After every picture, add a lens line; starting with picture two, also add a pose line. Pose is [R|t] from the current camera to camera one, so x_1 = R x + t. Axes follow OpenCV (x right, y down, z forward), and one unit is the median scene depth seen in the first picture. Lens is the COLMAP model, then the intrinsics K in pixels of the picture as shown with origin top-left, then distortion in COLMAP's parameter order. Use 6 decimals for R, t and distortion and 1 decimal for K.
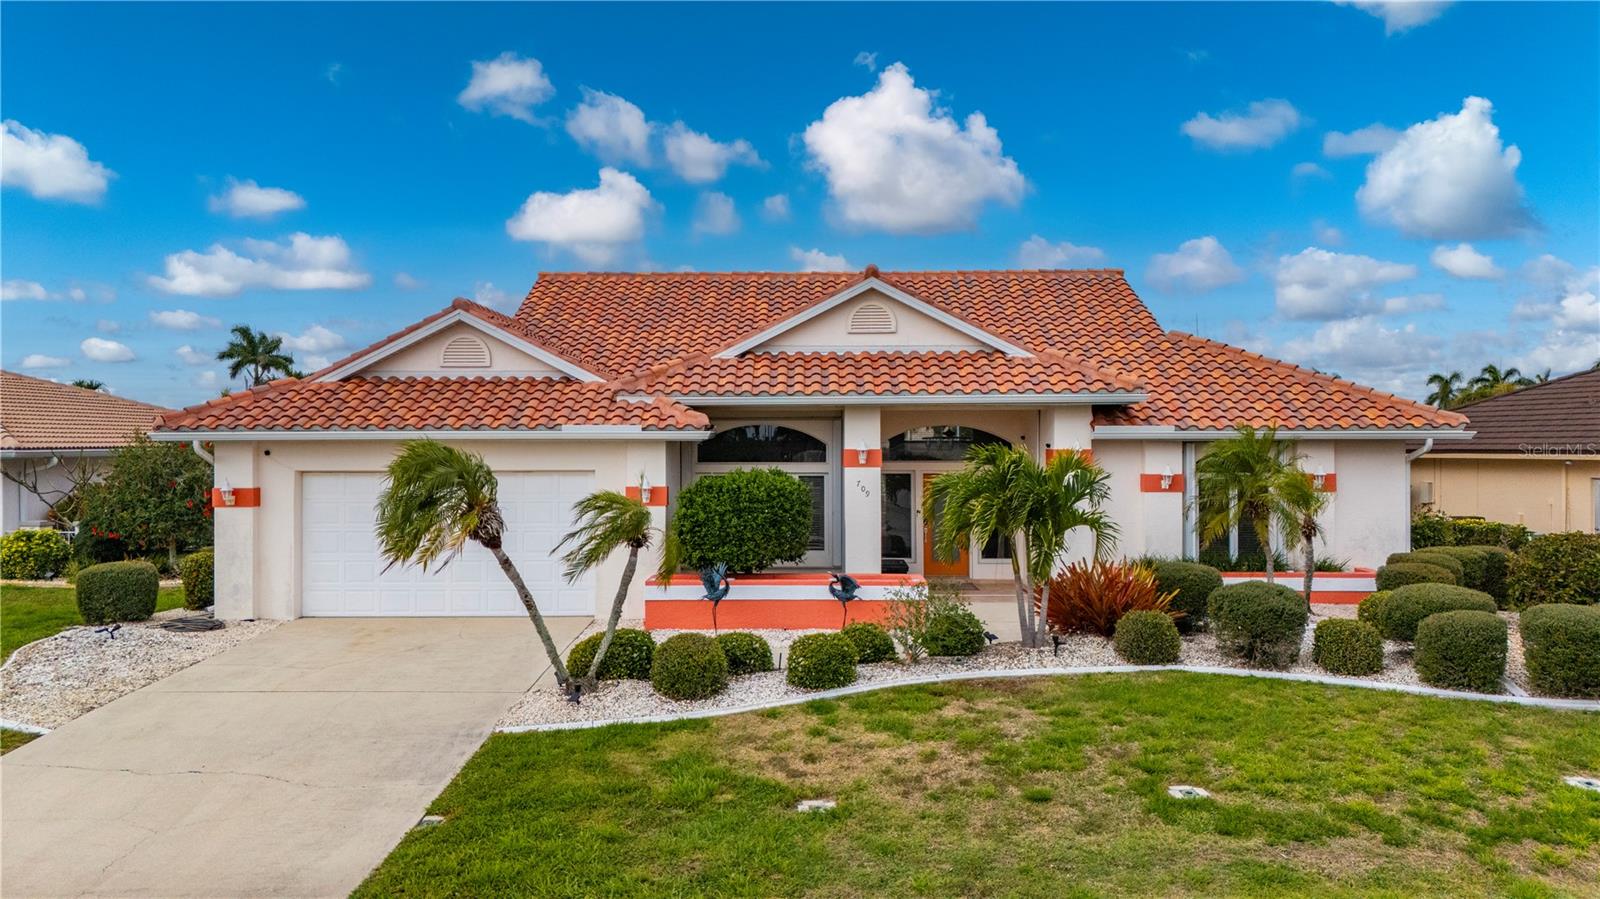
lens RADIAL K [[1166.0, 0, 800.0], [0, 1166.0, 449.5], [0, 0, 1]] dist [0.068962, -0.051867]
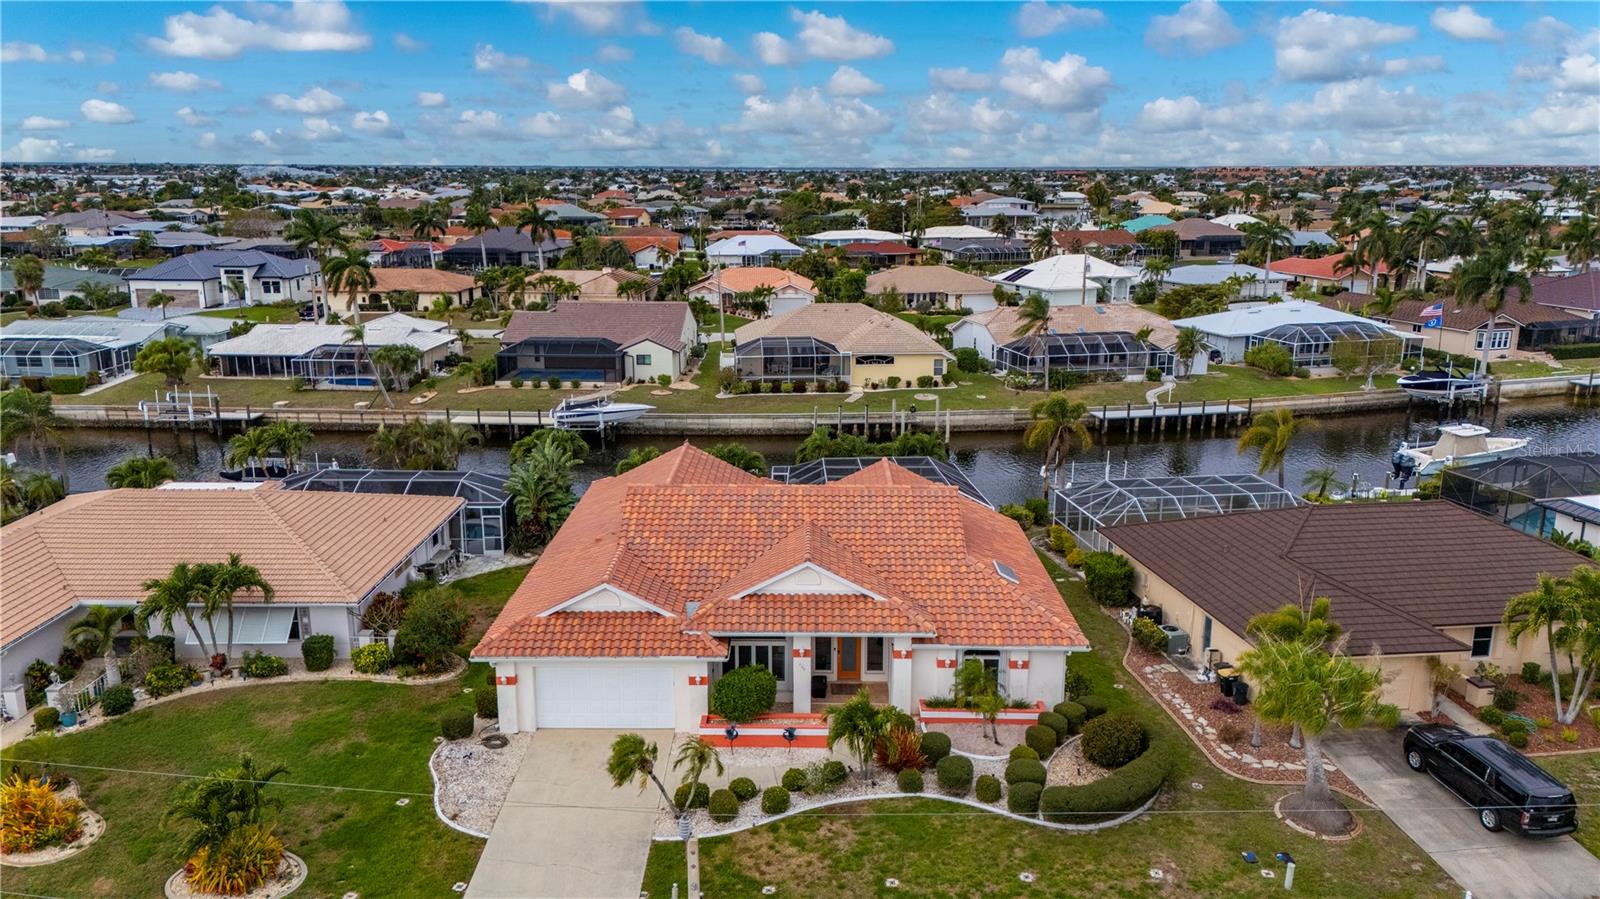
lens RADIAL K [[1166.0, 0, 800.0], [0, 1166.0, 449.5], [0, 0, 1]] dist [0.068962, -0.051867]
pose [[0.999985, 0.005283, 0.001091, 0.064477], [-0.005392, 0.972762, 0.231744, -1.140851], [0.000163, -0.231747, 0.972776, -1.285984]]
